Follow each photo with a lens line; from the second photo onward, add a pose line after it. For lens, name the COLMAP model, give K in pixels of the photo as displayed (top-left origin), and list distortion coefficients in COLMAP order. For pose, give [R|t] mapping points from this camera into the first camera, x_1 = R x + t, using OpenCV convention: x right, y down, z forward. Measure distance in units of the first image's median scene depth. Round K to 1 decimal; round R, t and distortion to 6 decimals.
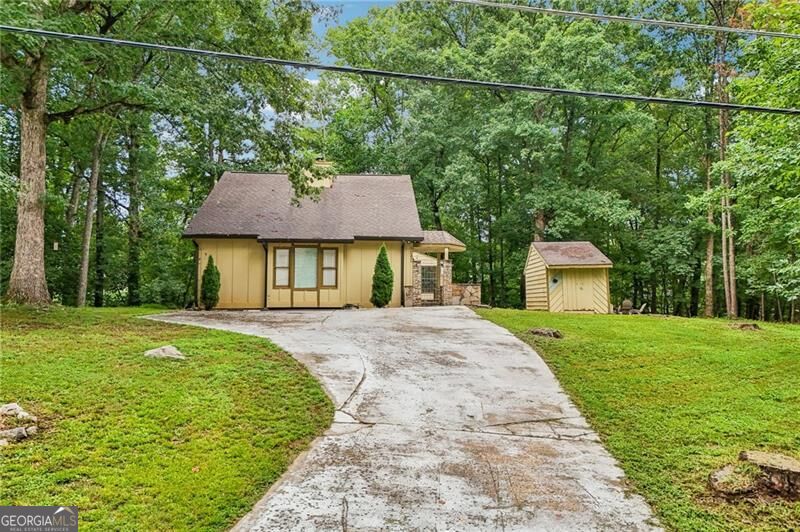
lens RADIAL K [[580.1, 0, 403.8], [0, 580.1, 266.8], [0, 0, 1]] dist [0.072420, -0.076457]
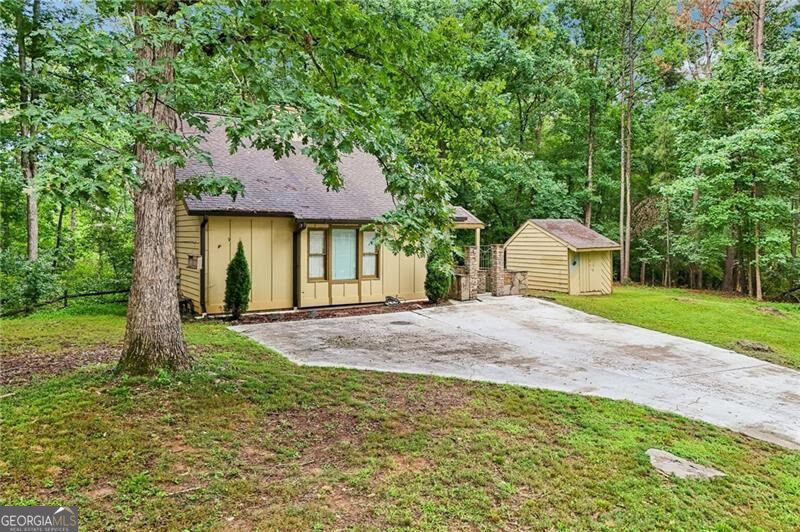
lens RADIAL K [[580.1, 0, 403.8], [0, 580.1, 266.8], [0, 0, 1]] dist [0.072420, -0.076457]
pose [[0.888051, -0.024114, 0.459111, -0.451536], [-0.026865, 0.994195, 0.104182, -0.064794], [-0.458959, -0.104853, 0.882249, 0.263417]]
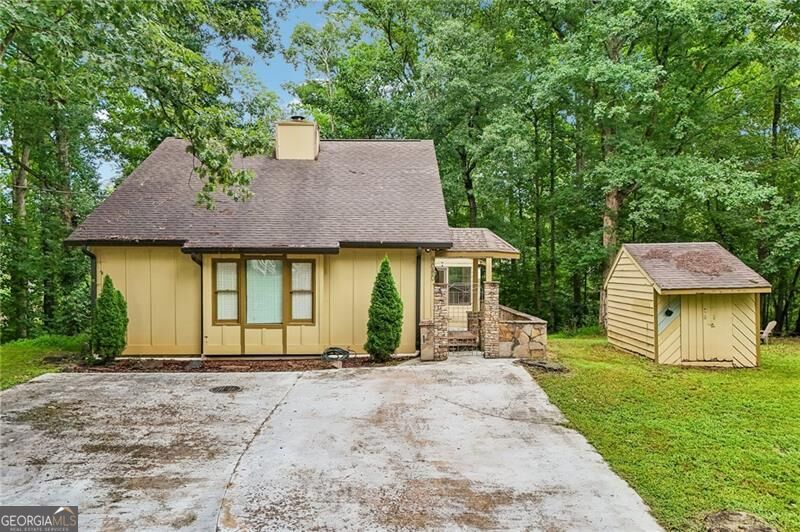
lens RADIAL K [[612.9, 0, 397.8], [0, 612.9, 244.0], [0, 0, 1]] dist [0.031422, 0.000841]
pose [[0.998387, -0.001226, -0.056756, 0.013040], [0.002141, 0.999869, 0.016057, -0.059120], [0.056728, -0.016153, 0.998259, 0.340913]]
